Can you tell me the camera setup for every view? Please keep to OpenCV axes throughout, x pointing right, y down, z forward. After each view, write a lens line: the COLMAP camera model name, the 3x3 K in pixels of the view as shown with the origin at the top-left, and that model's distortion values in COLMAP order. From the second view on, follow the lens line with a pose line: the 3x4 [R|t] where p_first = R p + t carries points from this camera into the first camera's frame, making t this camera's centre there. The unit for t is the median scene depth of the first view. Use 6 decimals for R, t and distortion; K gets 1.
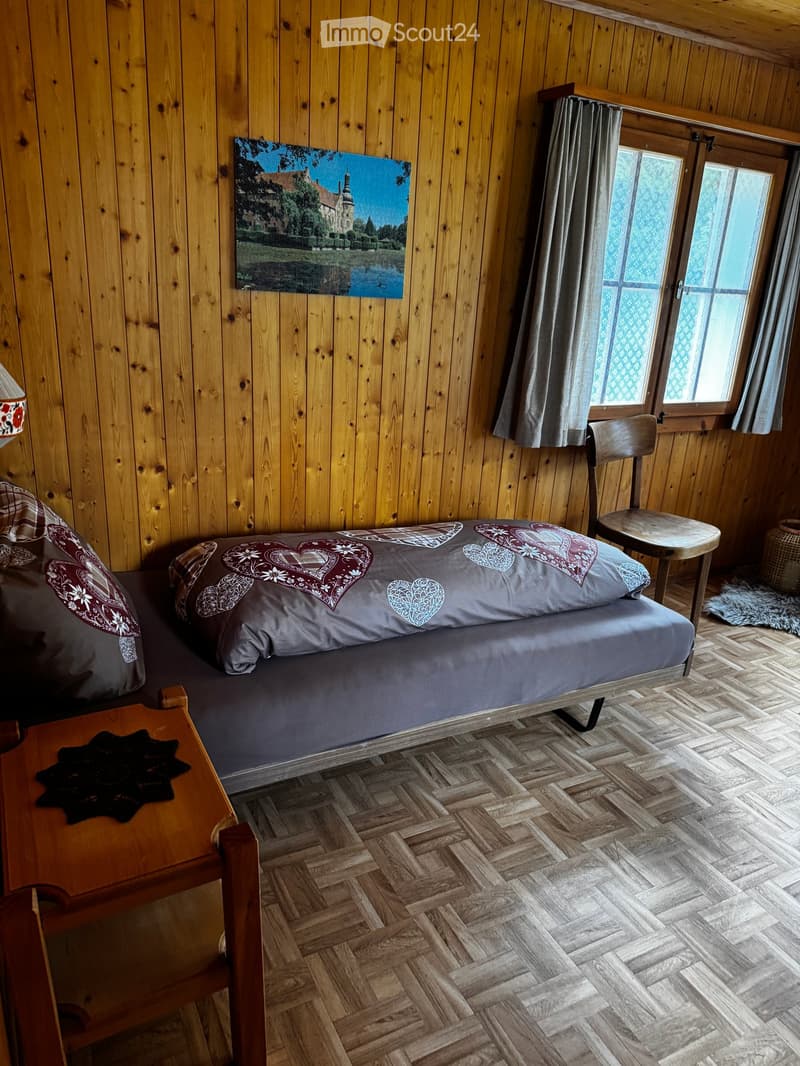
lens RADIAL K [[746.3, 0, 397.3], [0, 746.3, 541.5], [0, 0, 1]] dist [0.062262, -0.072609]
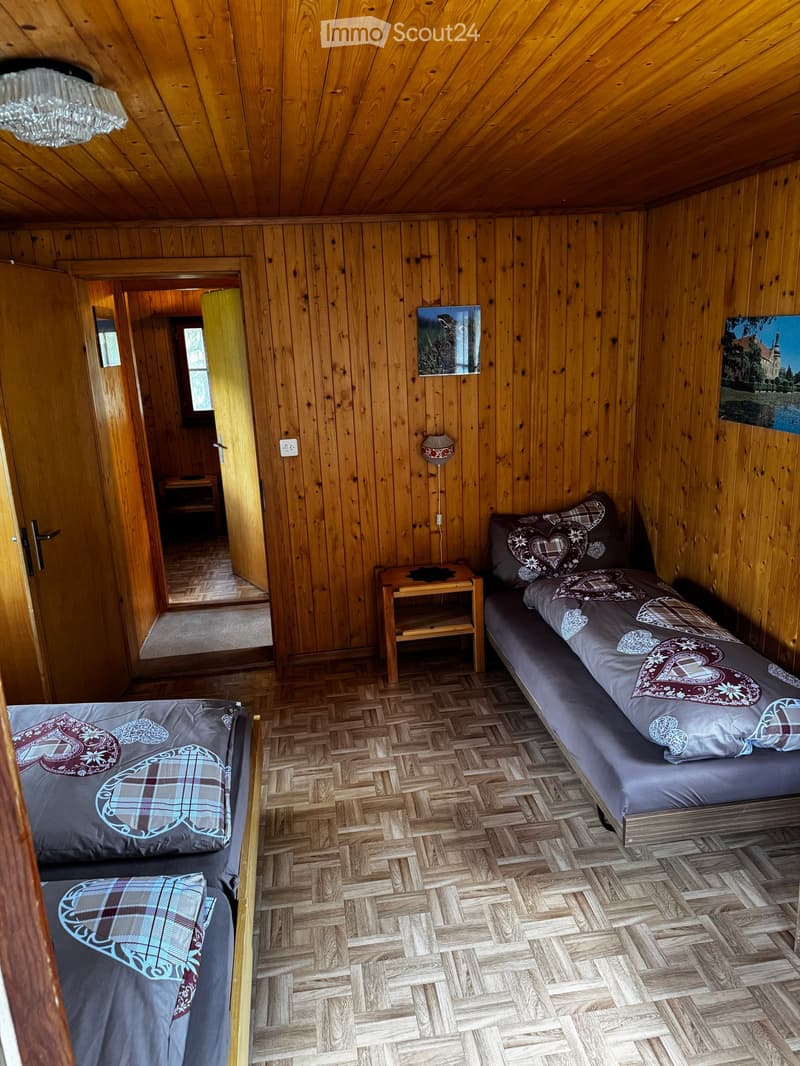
lens RADIAL K [[746.3, 0, 391.2], [0, 746.3, 538.9], [0, 0, 1]] dist [0.062262, -0.072609]
pose [[-0.346865, 0.212787, -0.913458, 1.271944], [-0.280111, 0.905974, 0.317410, -0.386913], [0.895110, 0.365968, -0.254647, 0.848794]]
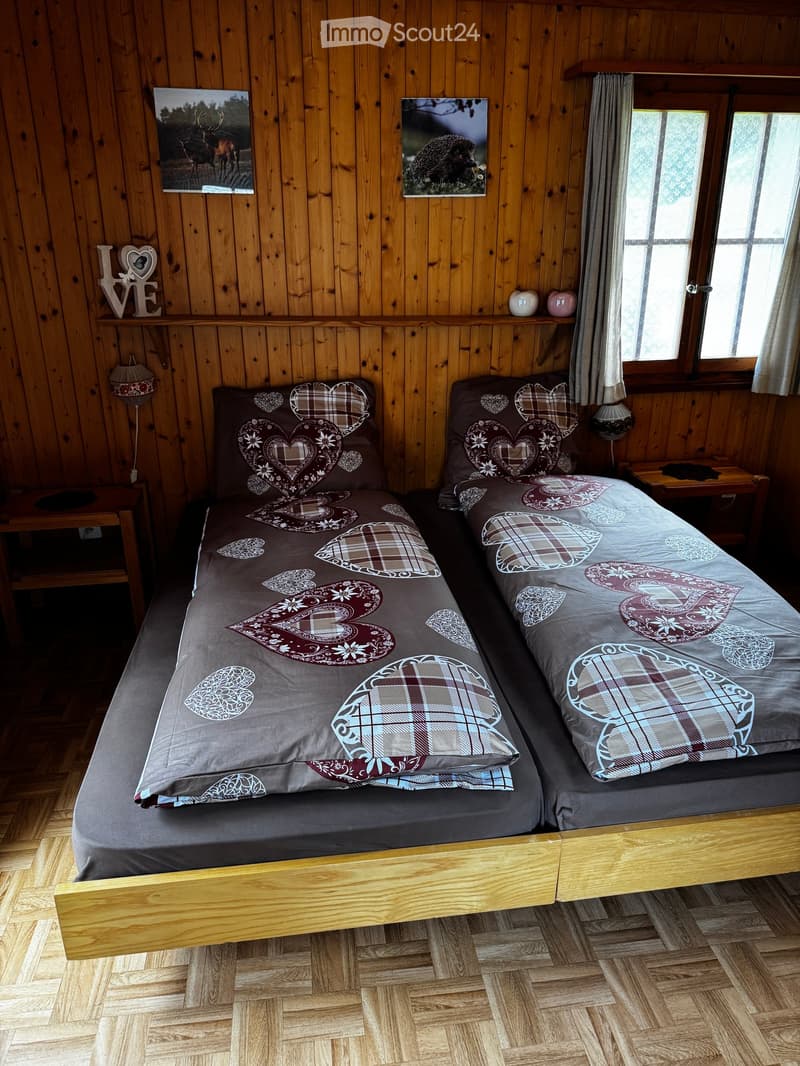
lens RADIAL K [[746.3, 0, 401.5], [0, 746.3, 530.9], [0, 0, 1]] dist [0.062262, -0.072609]
pose [[-0.942204, -0.168168, 0.289779, 0.669650], [0.061754, 0.762920, 0.643536, -0.348852], [-0.329300, 0.624237, -0.708441, 0.971929]]
